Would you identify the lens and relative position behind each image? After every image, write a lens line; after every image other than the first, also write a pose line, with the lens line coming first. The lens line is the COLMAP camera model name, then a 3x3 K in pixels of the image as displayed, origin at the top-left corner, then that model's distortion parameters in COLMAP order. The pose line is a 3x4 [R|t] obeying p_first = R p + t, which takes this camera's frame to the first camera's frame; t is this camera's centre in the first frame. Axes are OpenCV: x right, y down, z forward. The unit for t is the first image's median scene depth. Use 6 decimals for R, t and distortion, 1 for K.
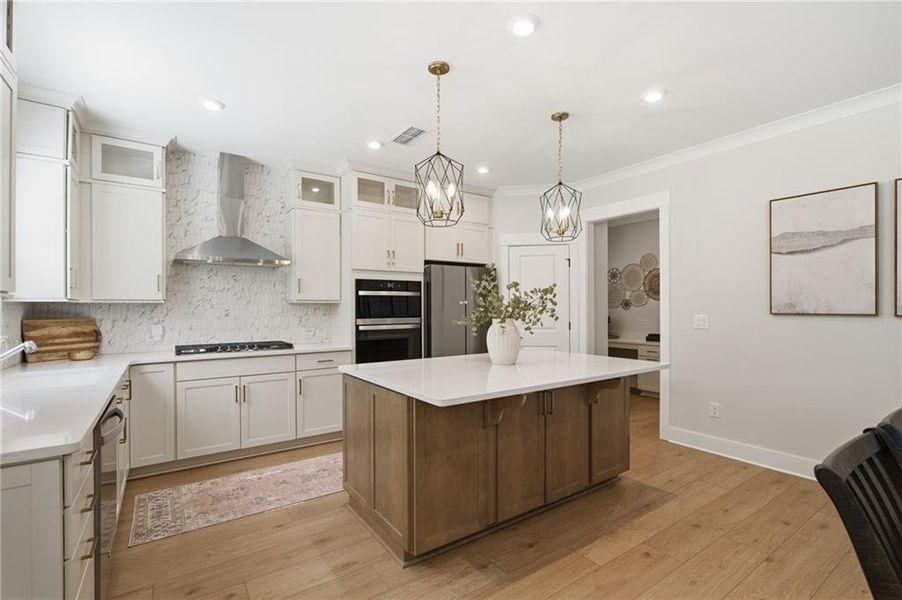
lens RADIAL K [[414.9, 0, 451.3], [0, 414.9, 303.0], [0, 0, 1]] dist [-0.004548, 0.001220]
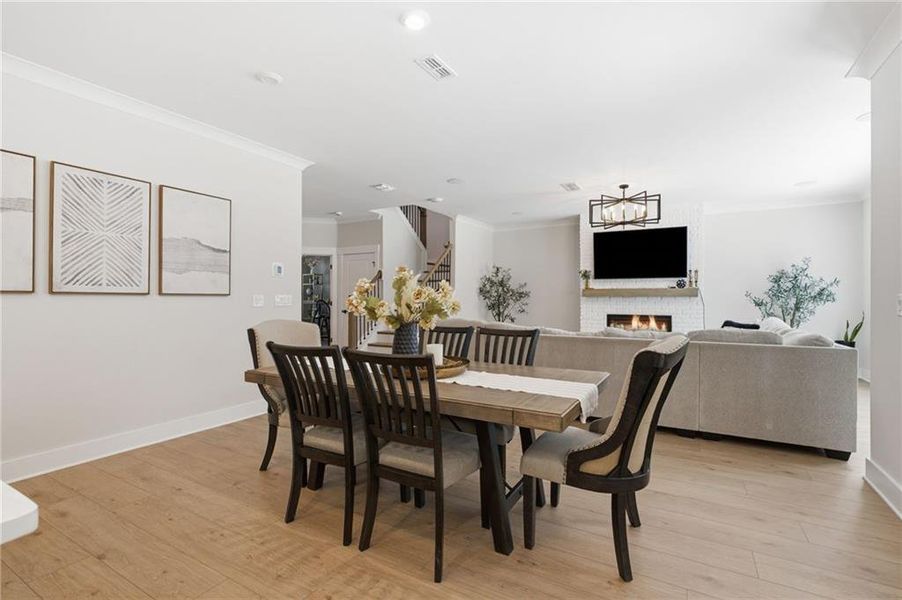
lens RADIAL K [[414.9, 0, 449.2], [0, 414.9, 298.5], [0, 0, 1]] dist [-0.004548, 0.001220]
pose [[-0.424718, 0.000417, 0.905326, -0.198032], [-0.008374, 0.999955, -0.004389, 0.028986], [-0.905287, -0.009445, -0.424696, 0.371648]]
